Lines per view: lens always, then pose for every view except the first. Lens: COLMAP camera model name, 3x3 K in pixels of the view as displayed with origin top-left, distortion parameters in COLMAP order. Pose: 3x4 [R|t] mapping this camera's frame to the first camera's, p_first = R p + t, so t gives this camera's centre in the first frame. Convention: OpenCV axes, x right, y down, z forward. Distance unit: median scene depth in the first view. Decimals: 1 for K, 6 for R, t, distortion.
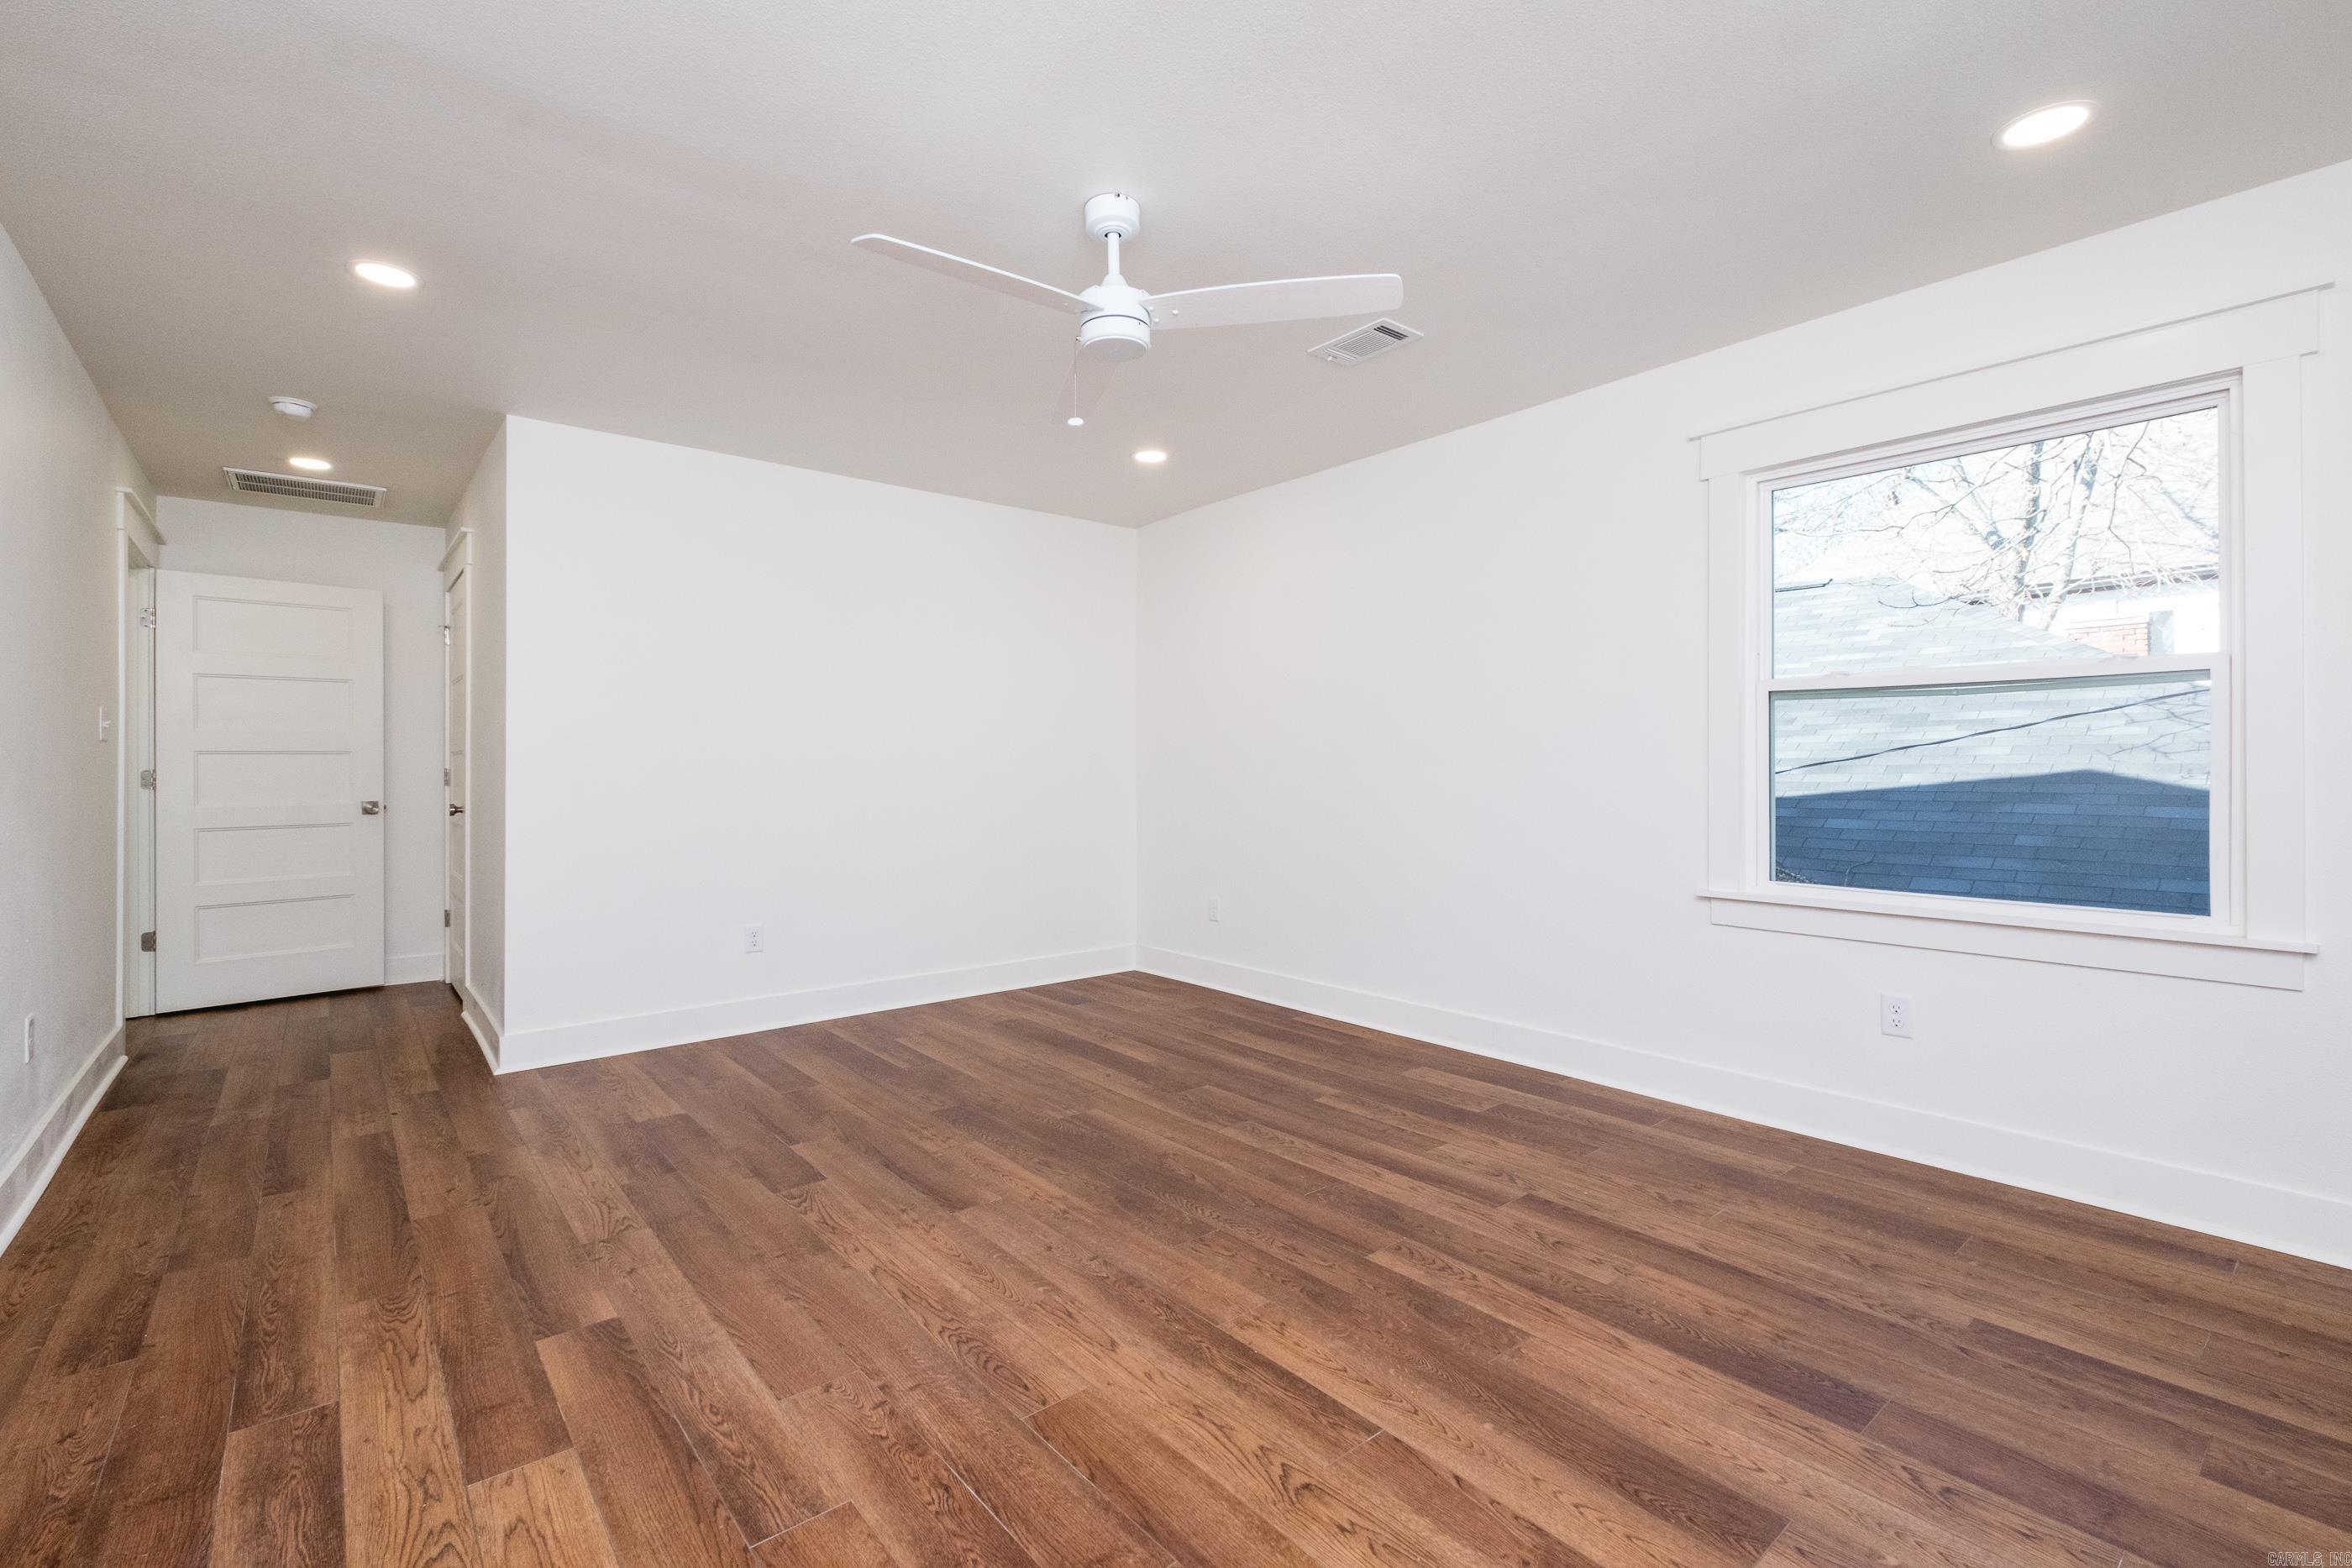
lens RADIAL K [[1021.8, 0, 1177.8], [0, 1021.8, 780.6], [0, 0, 1]] dist [-0.000070, -0.000495]
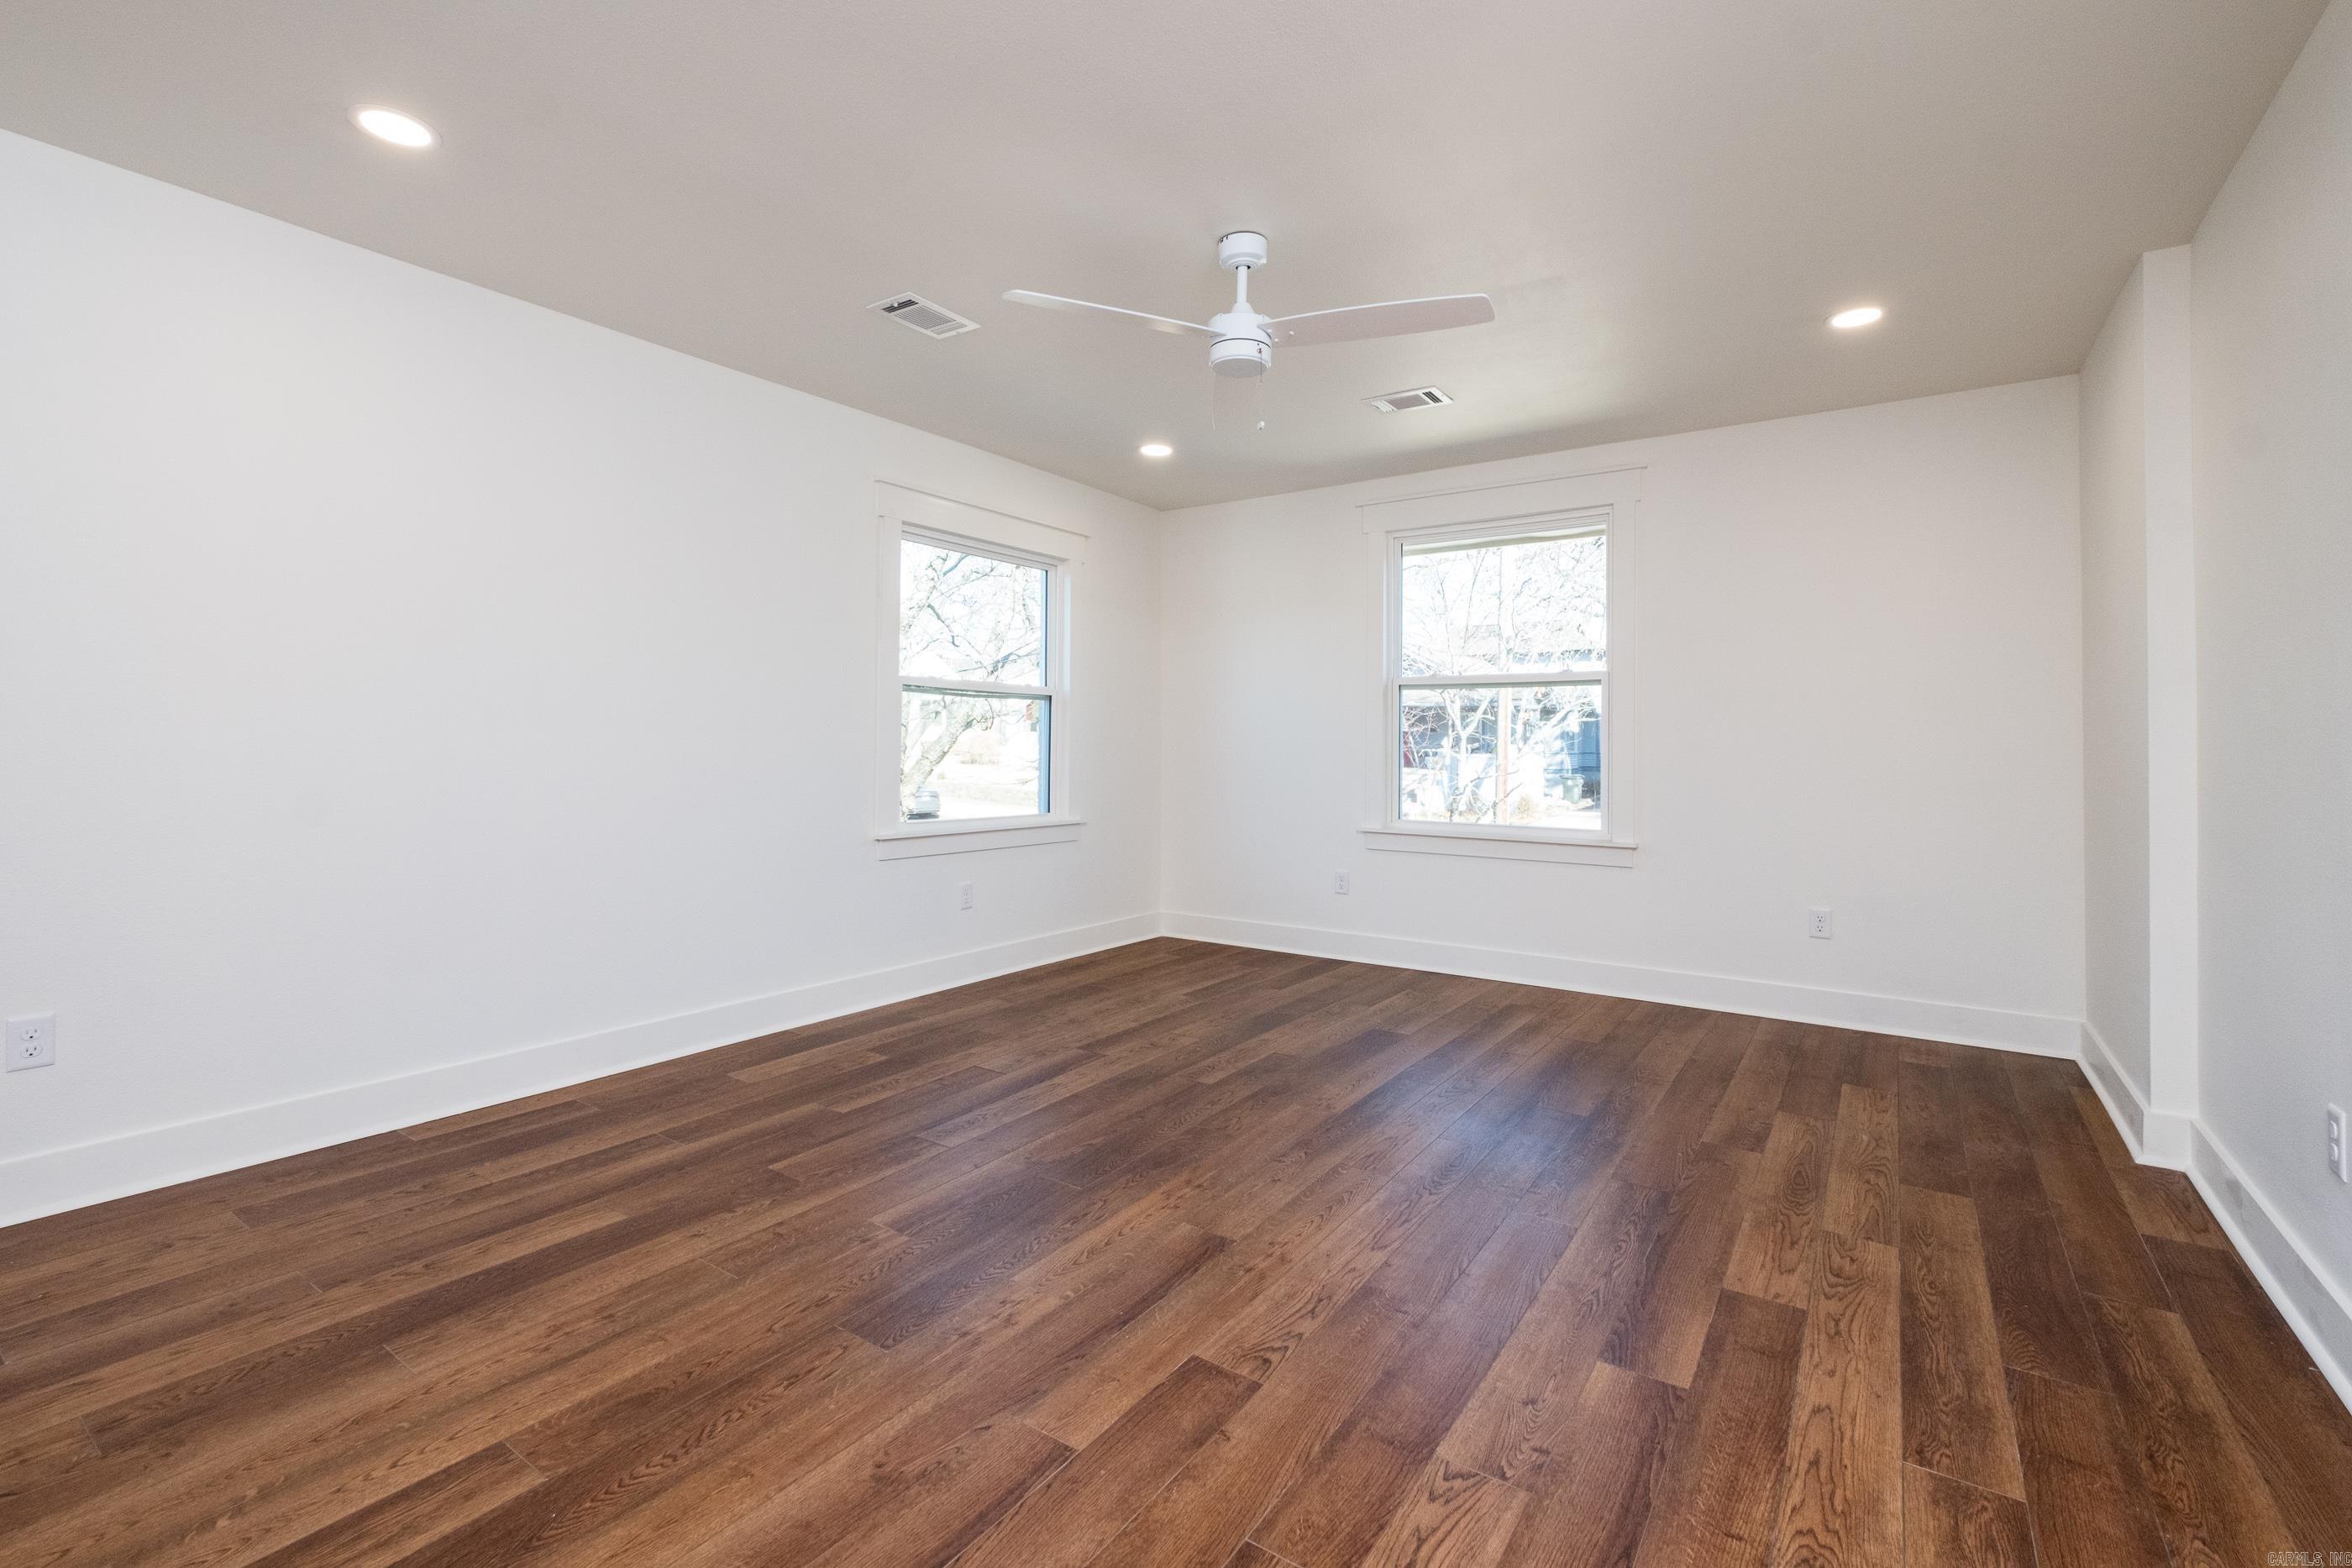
lens RADIAL K [[1021.8, 0, 1177.8], [0, 1021.8, 780.6], [0, 0, 1]] dist [-0.000070, -0.000495]
pose [[-0.258354, -0.034731, 0.965426, -1.143690], [0.007320, 0.999254, 0.037906, -0.002353], [-0.966022, 0.016860, -0.257908, 1.398583]]
